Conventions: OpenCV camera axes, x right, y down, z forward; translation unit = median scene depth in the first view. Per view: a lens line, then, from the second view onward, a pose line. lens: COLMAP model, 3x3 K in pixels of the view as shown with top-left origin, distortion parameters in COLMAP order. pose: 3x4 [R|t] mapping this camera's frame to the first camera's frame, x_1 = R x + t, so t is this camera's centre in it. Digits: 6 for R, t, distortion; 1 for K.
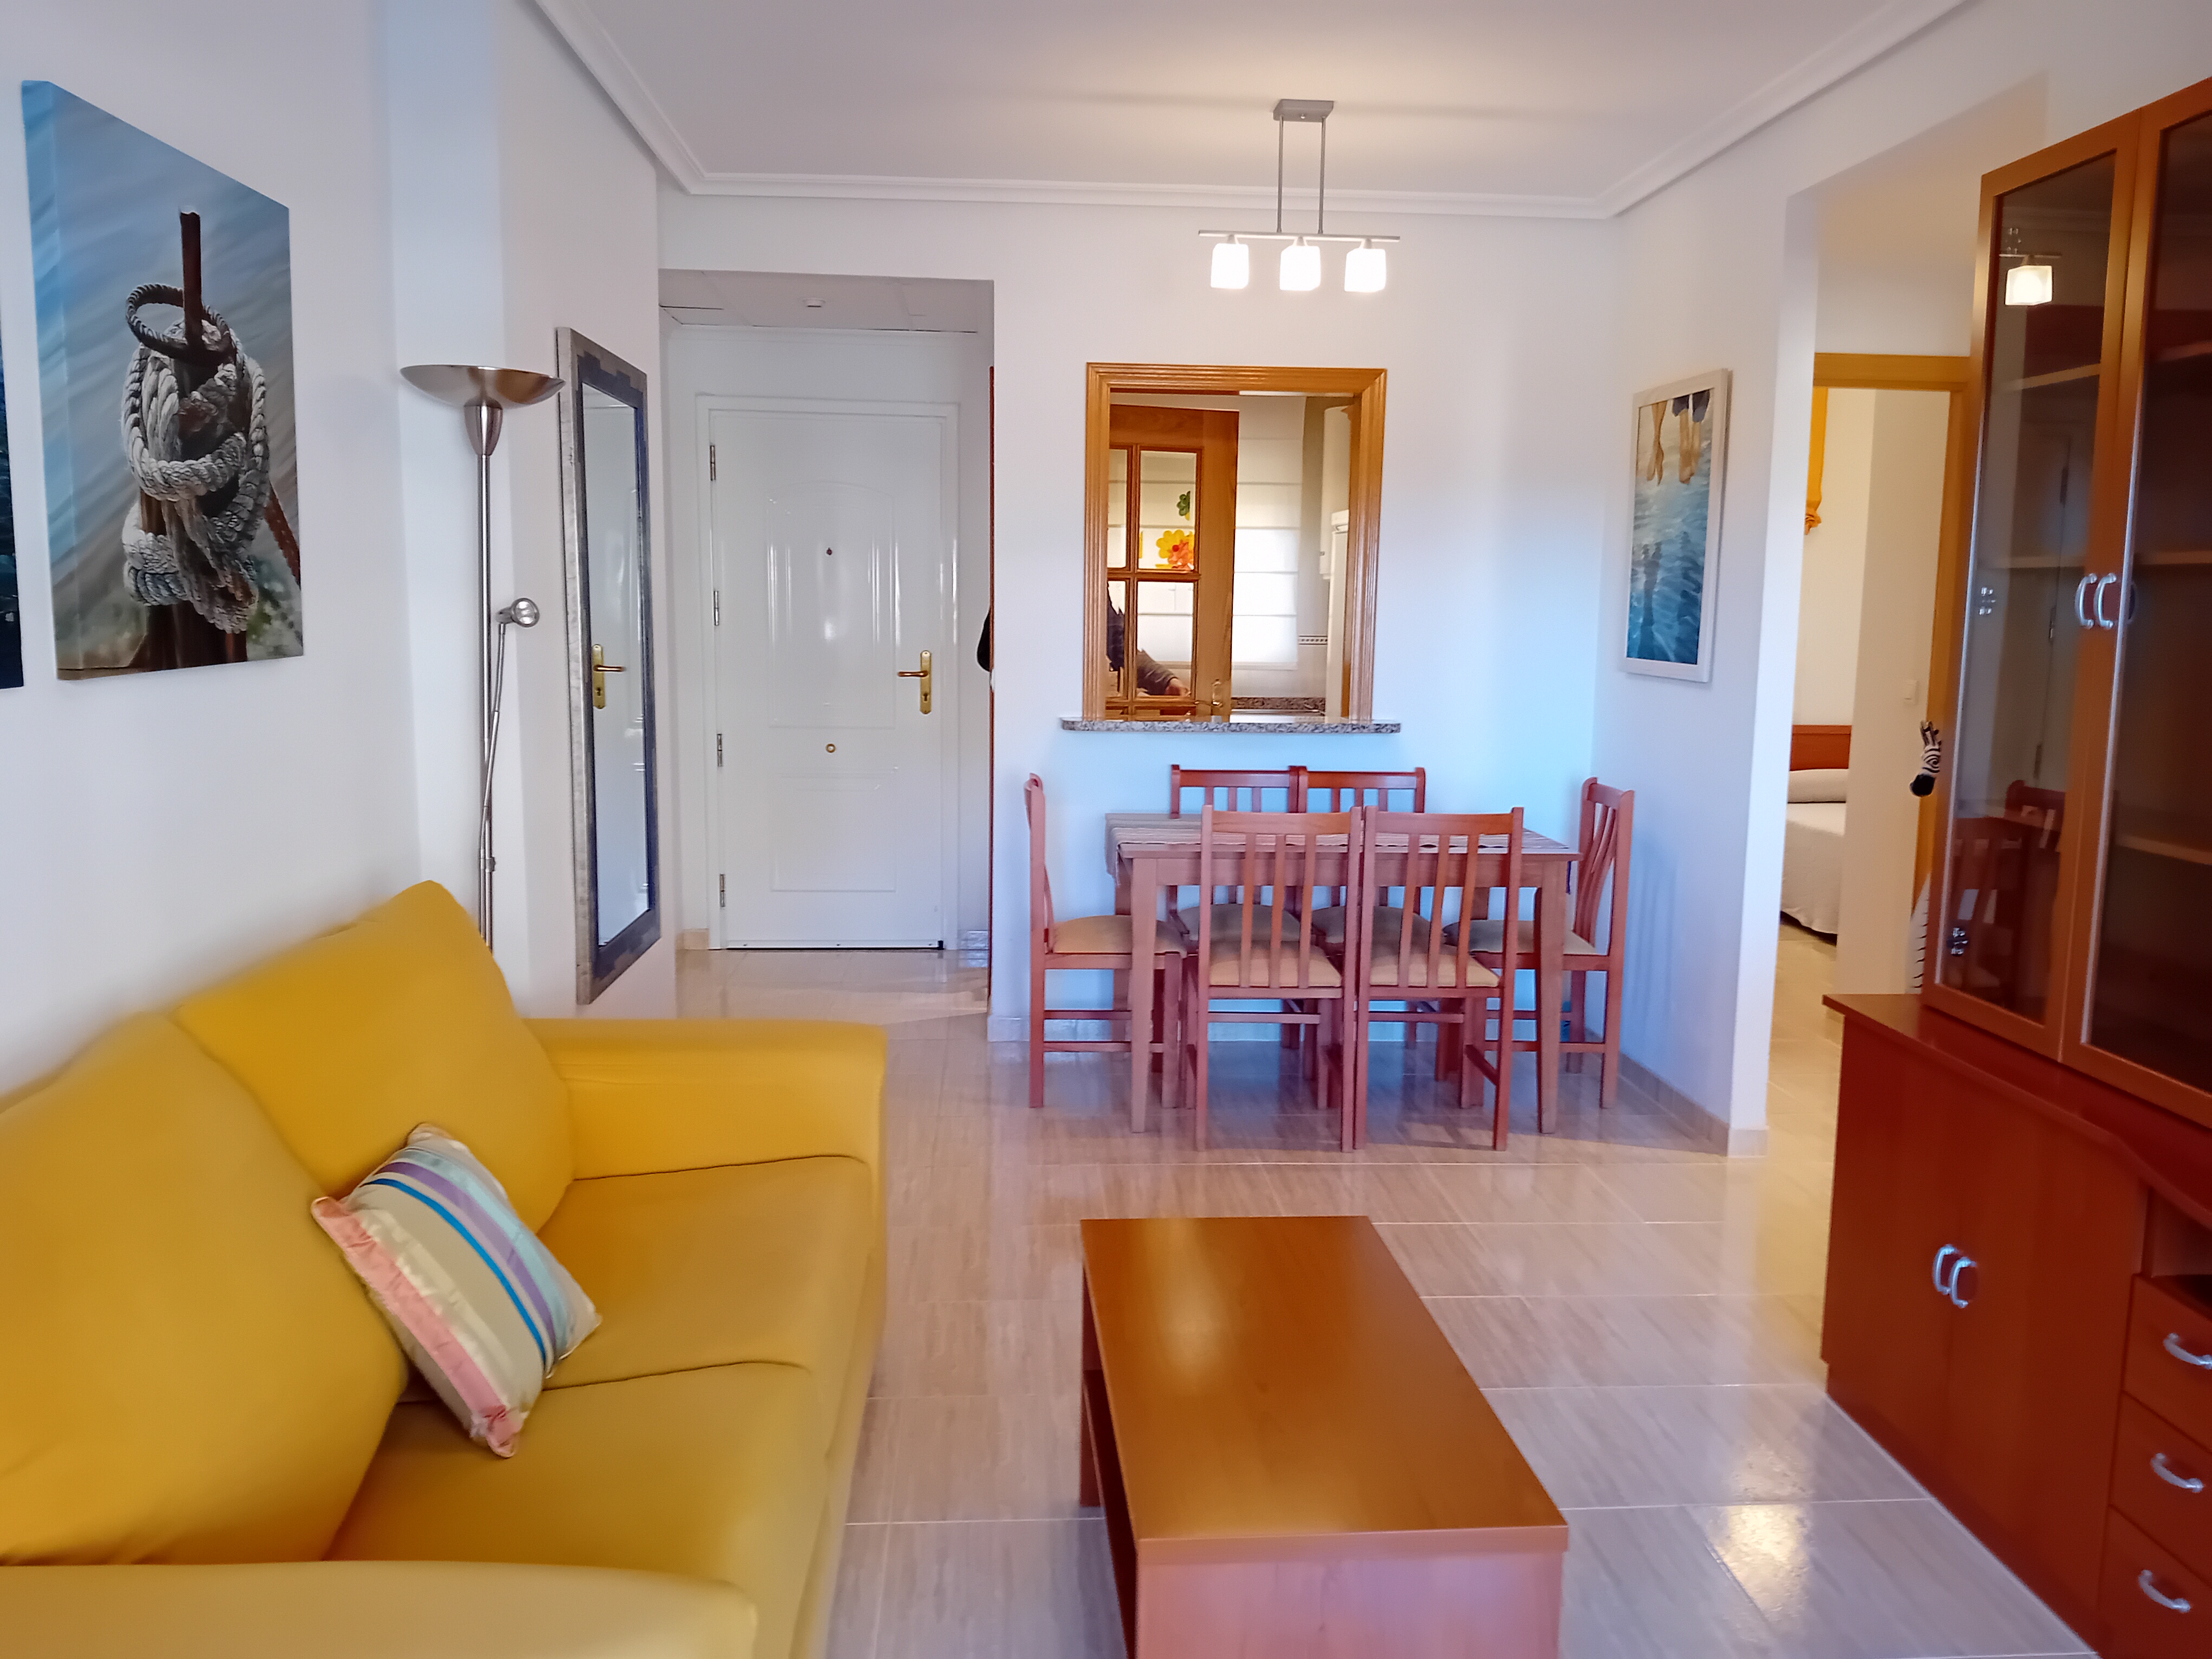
lens RADIAL K [[1719.4, 0, 1107.6], [0, 1719.4, 828.7], [0, 0, 1]] dist [0.070694, -0.148433]
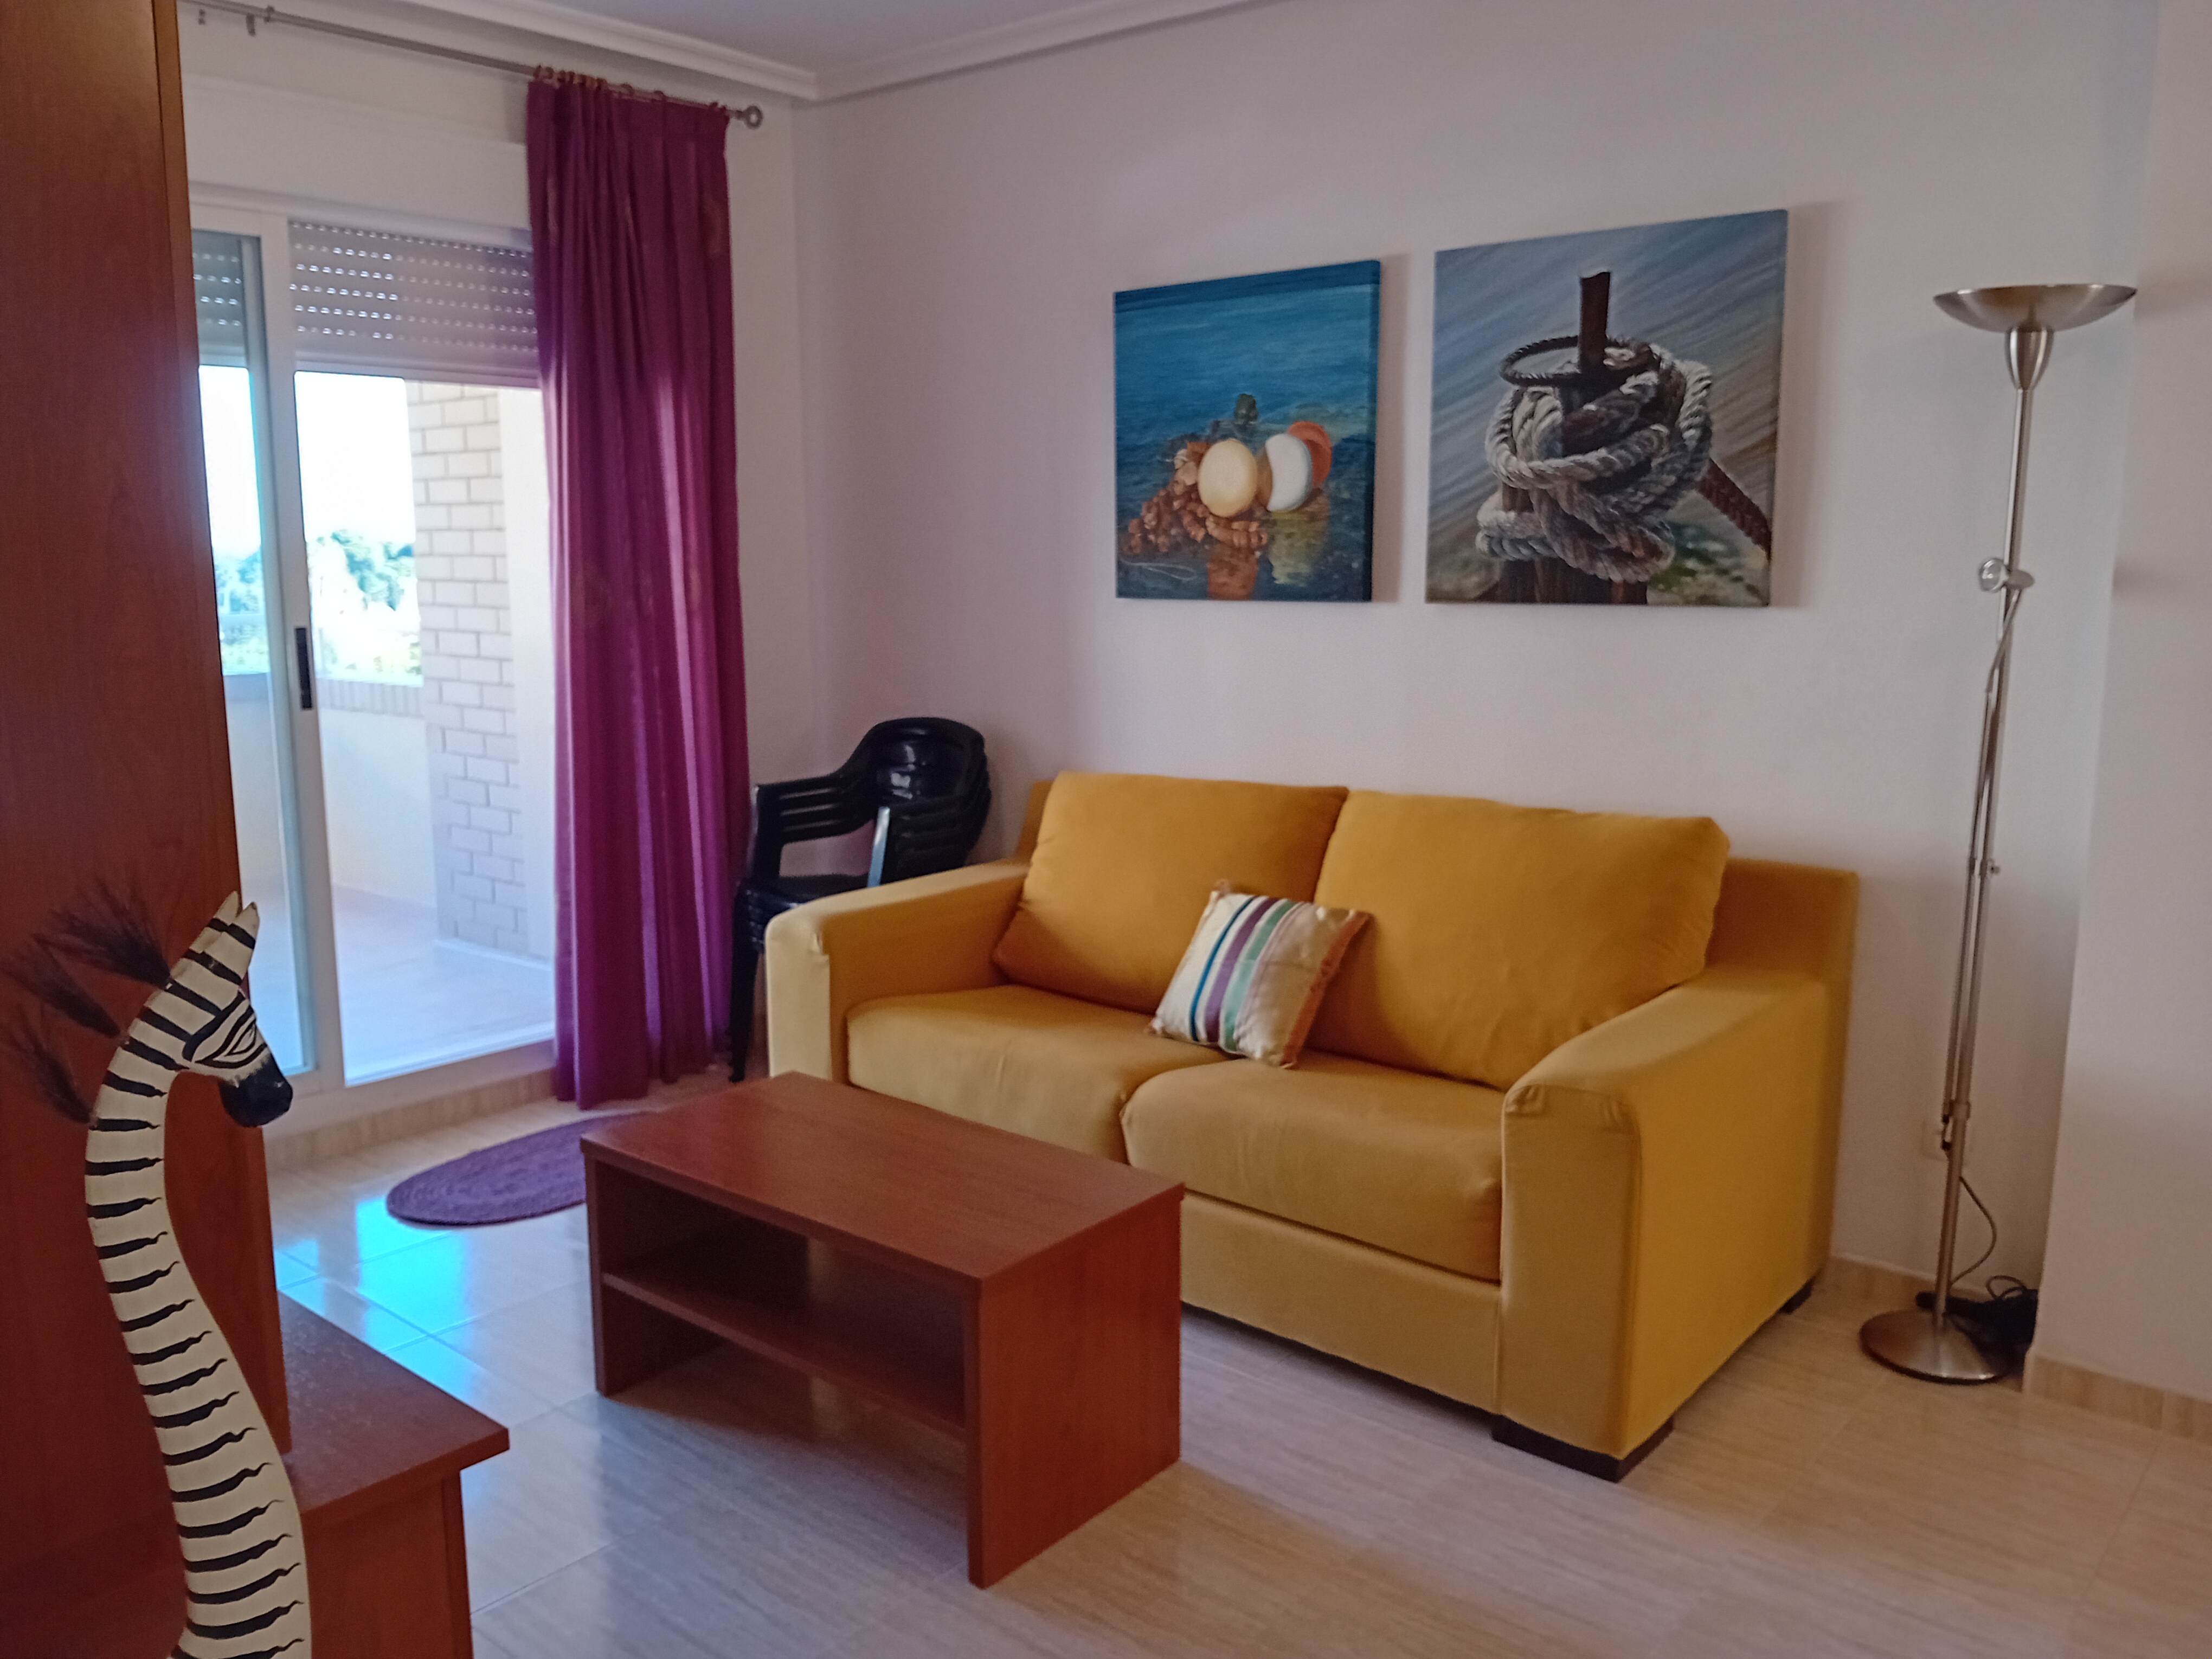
lens RADIAL K [[1719.4, 0, 1104.0], [0, 1719.4, 835.6], [0, 0, 1]] dist [0.070694, -0.148433]
pose [[-0.693473, 0.113409, -0.711501, 0.780343], [-0.100780, 0.962556, 0.251652, -0.235110], [0.713399, 0.246219, -0.656077, 1.751565]]
